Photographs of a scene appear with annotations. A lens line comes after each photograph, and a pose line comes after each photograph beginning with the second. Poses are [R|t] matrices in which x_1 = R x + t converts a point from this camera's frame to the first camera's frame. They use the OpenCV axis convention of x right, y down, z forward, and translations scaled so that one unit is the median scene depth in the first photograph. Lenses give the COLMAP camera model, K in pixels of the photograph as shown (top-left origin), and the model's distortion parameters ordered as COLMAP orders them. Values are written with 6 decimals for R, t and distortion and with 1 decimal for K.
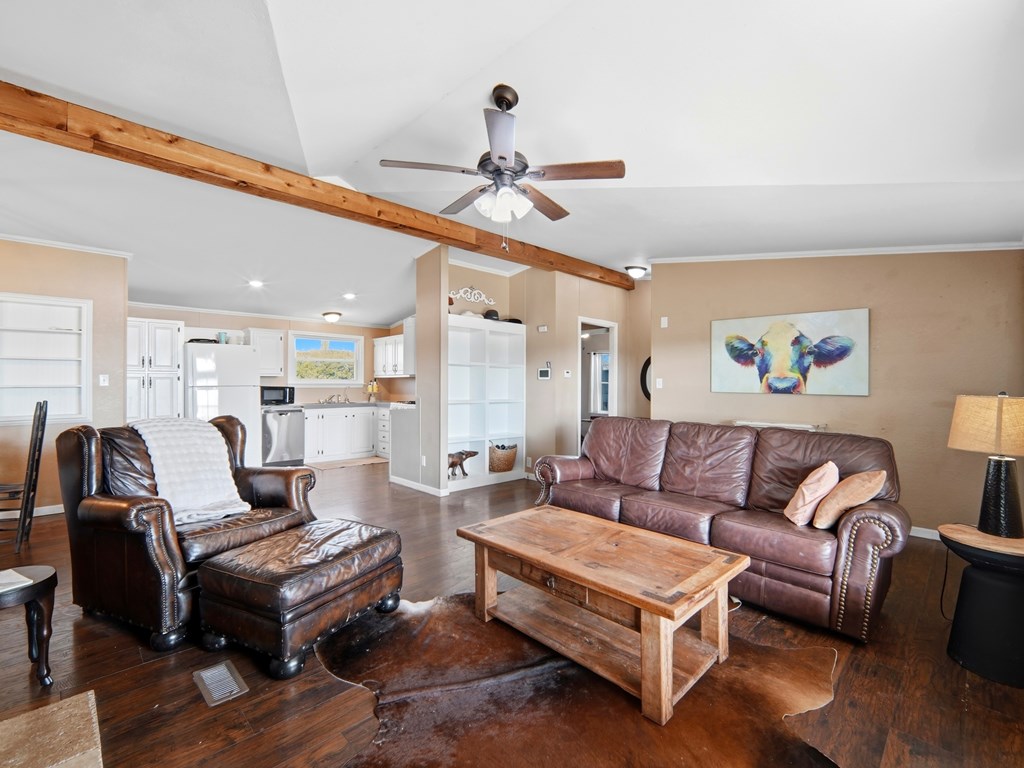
lens RADIAL K [[459.5, 0, 519.3], [0, 459.5, 382.8], [0, 0, 1]] dist [-0.016654, 0.000744]
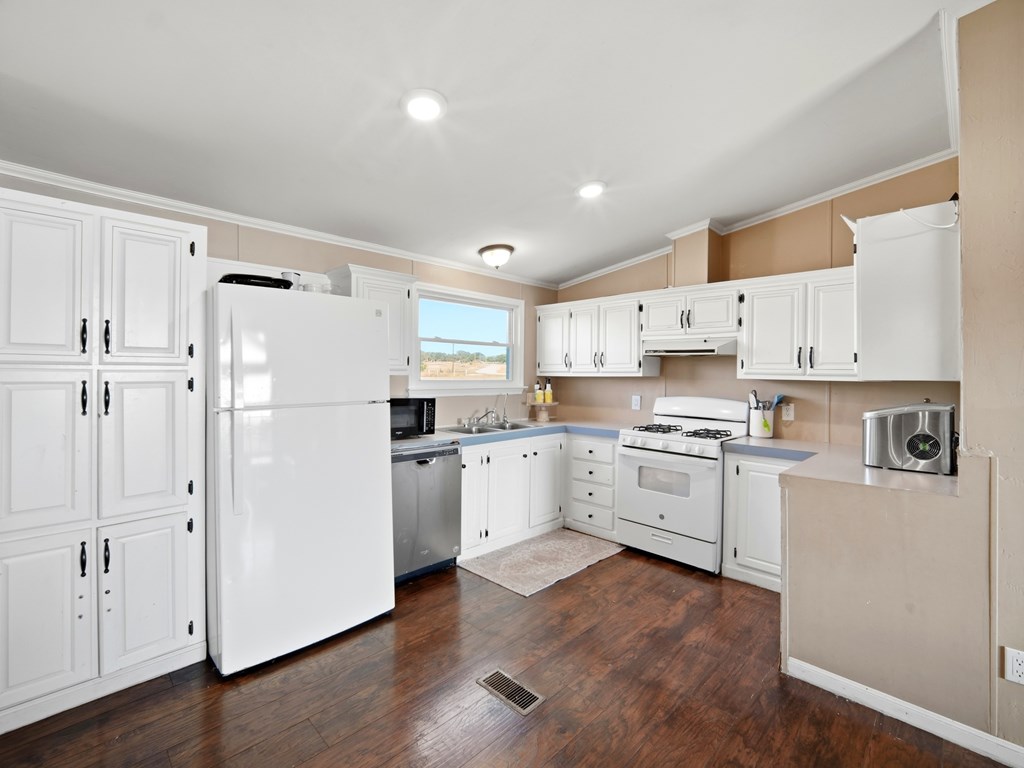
lens RADIAL K [[459.5, 0, 519.3], [0, 459.5, 382.8], [0, 0, 1]] dist [-0.016654, 0.000744]
pose [[0.999932, 0.007257, 0.009153, -0.483276], [-0.007424, 0.999804, 0.018335, -0.018968], [-0.009018, -0.018401, 0.999790, 0.626670]]
